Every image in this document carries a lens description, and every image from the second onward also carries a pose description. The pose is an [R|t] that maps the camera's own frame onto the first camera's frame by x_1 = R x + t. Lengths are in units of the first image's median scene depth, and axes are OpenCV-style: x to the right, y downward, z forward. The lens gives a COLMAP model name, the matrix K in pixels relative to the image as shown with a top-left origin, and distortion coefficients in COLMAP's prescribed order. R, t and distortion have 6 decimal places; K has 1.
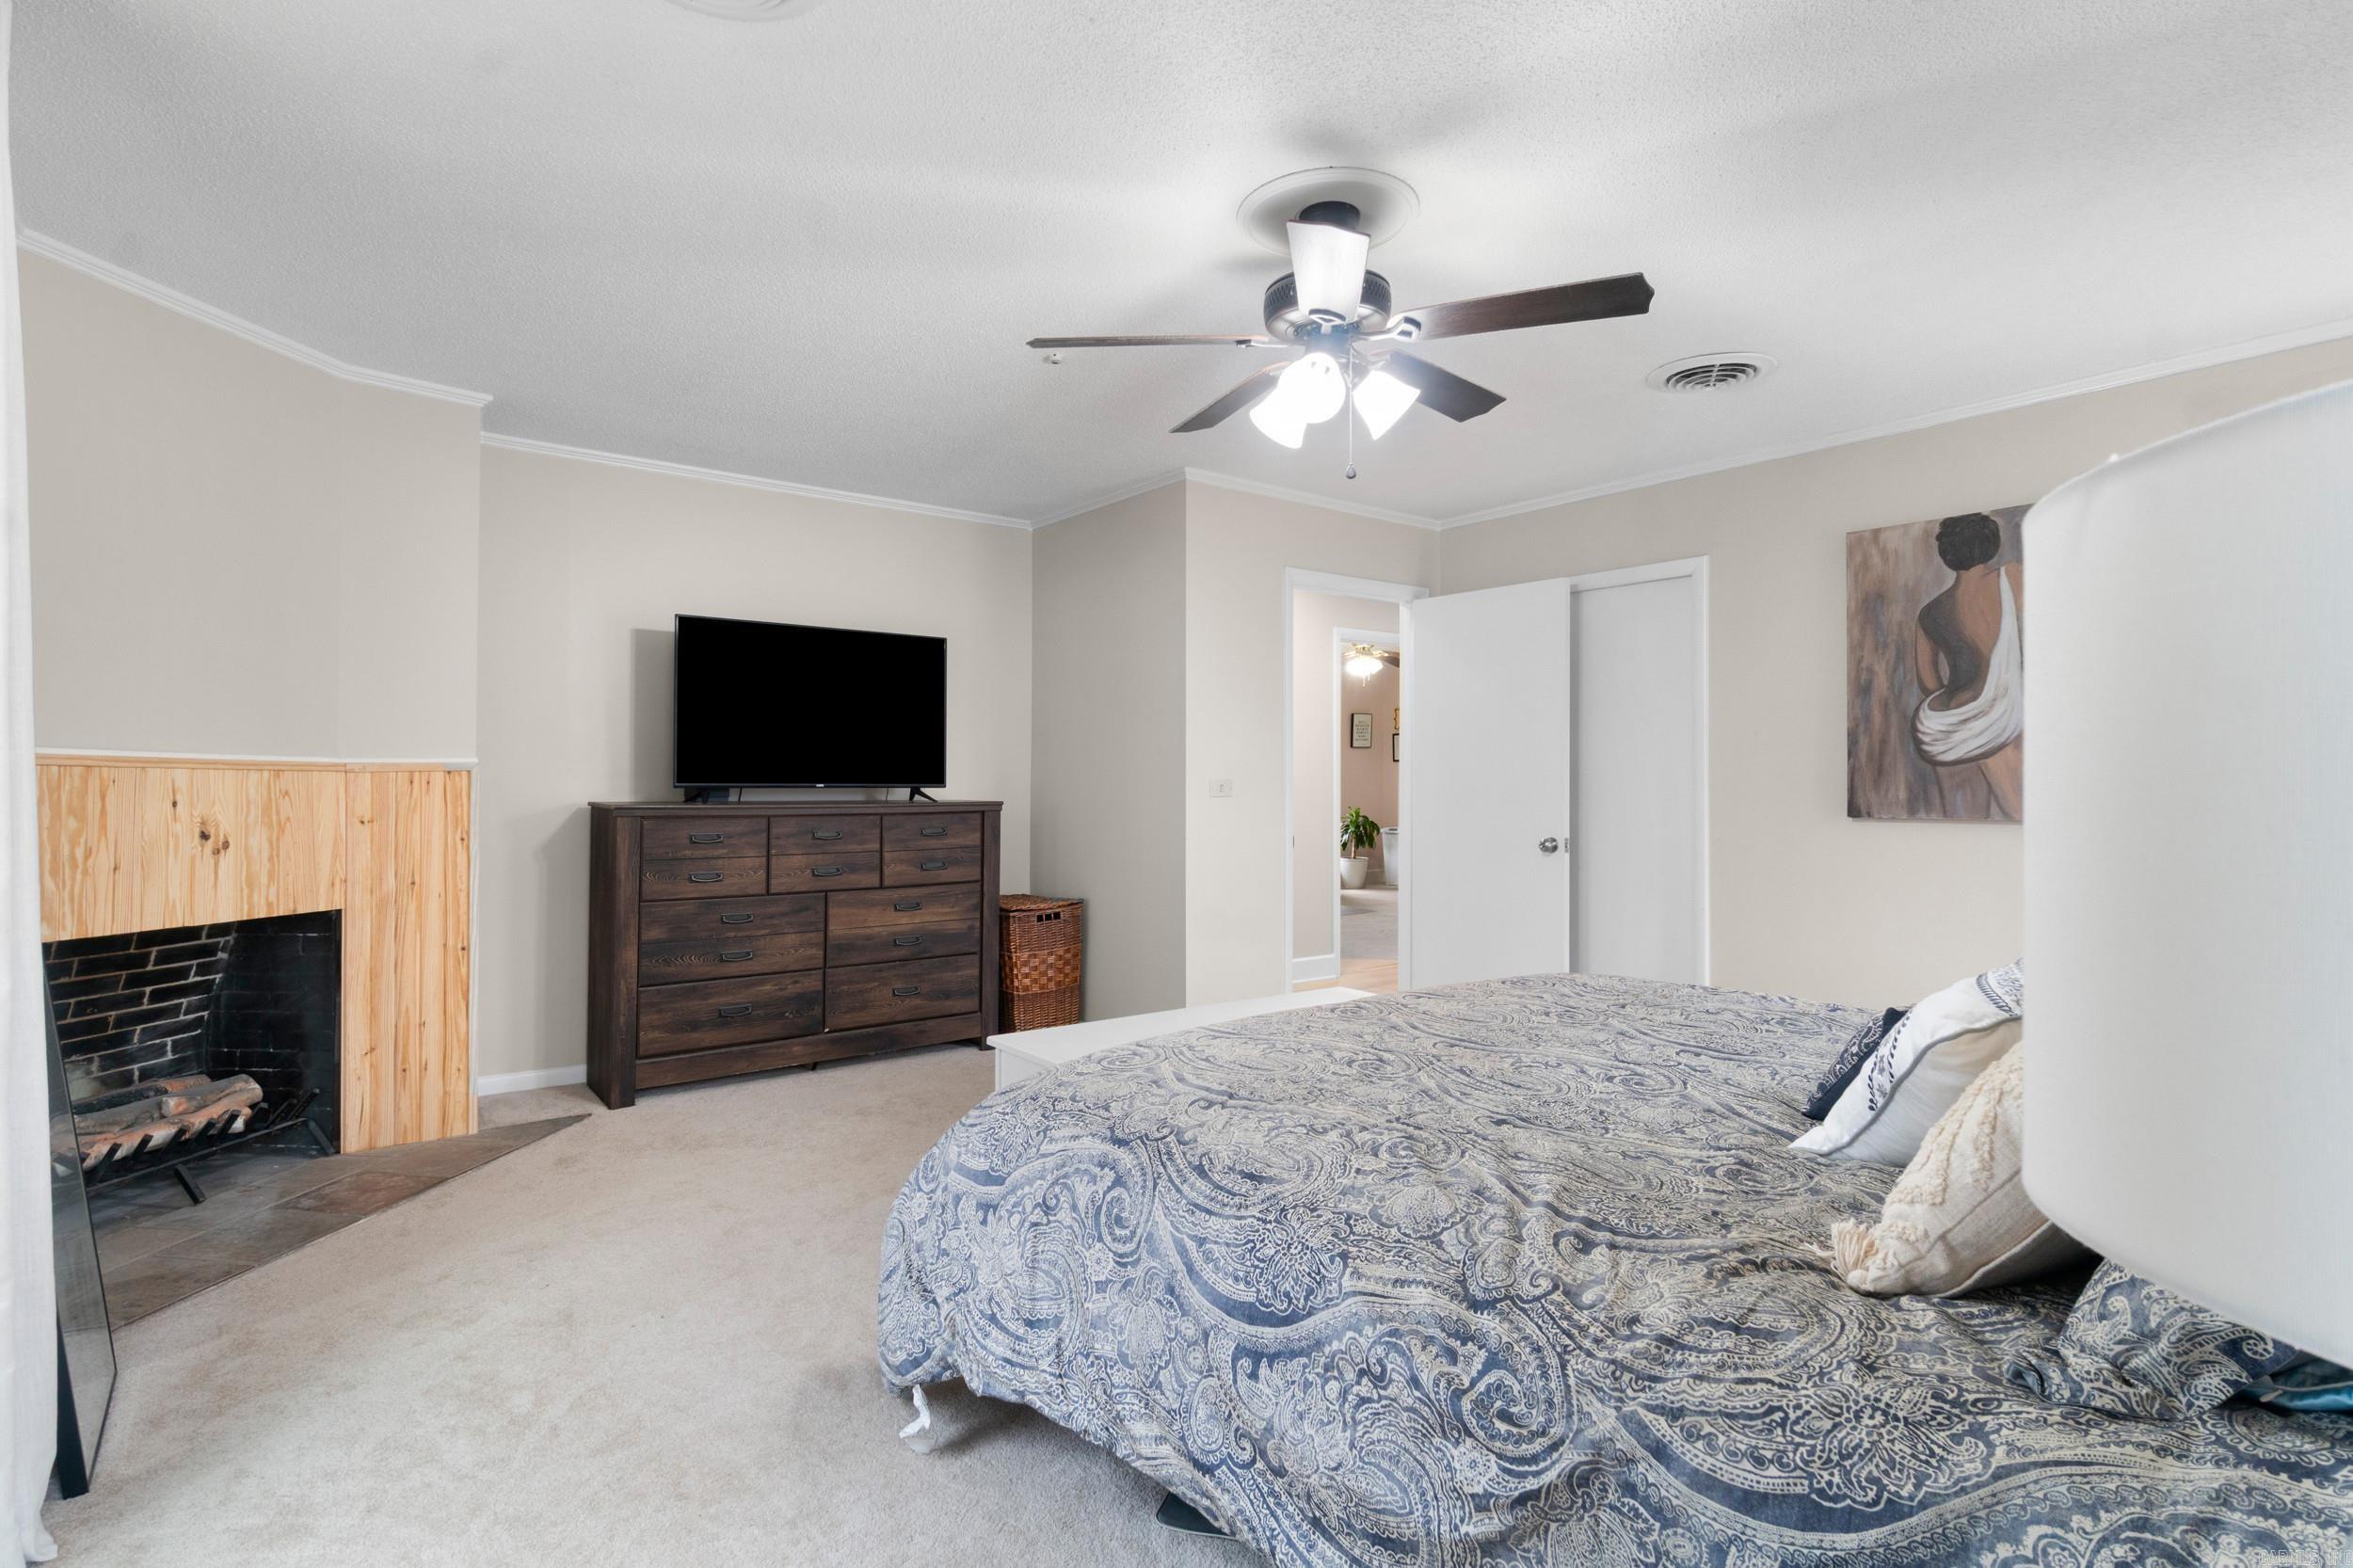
lens RADIAL K [[1120.2, 0, 1175.1], [0, 1120.2, 783.4], [0, 0, 1]] dist [-0.010363, 0.002413]
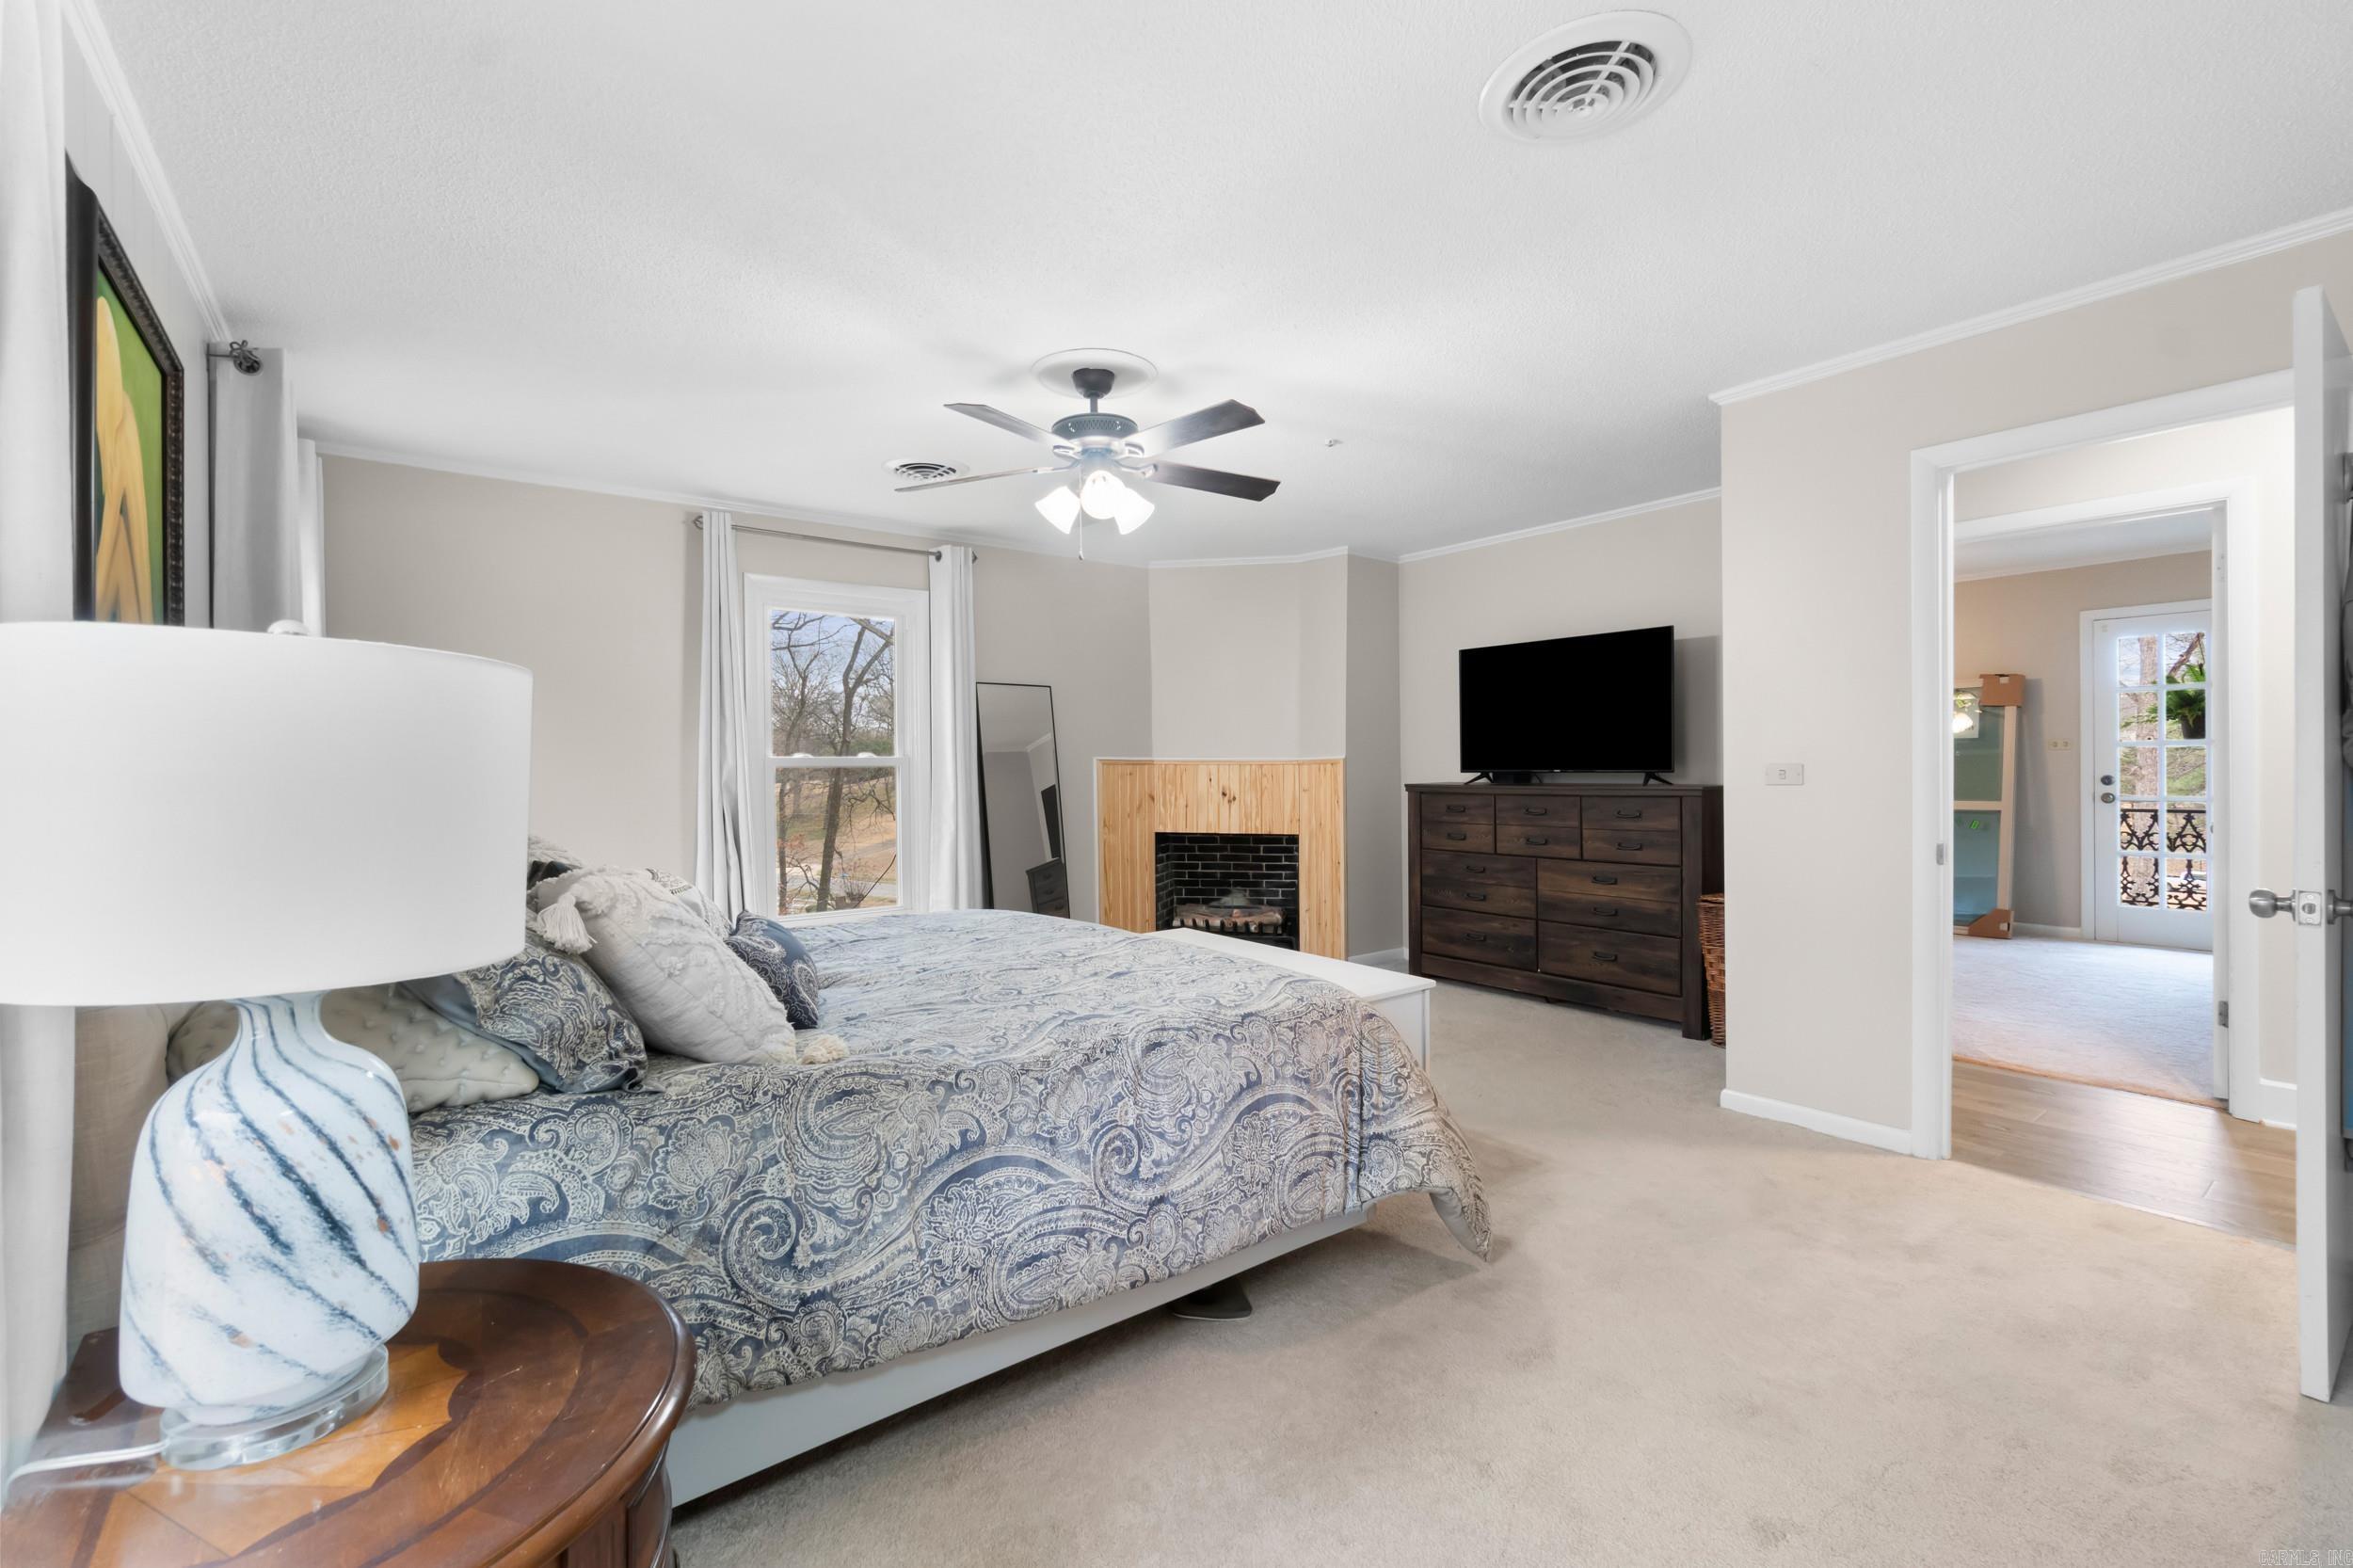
lens RADIAL K [[1016.2, 0, 1174.9], [0, 1016.2, 774.9], [0, 0, 1]] dist [-0.007034, 0.001360]
pose [[-0.005000, 0.002616, -0.999984, 0.803083], [0.004286, 0.999987, 0.002595, 0.001466], [0.999978, -0.004273, -0.005011, 0.606933]]
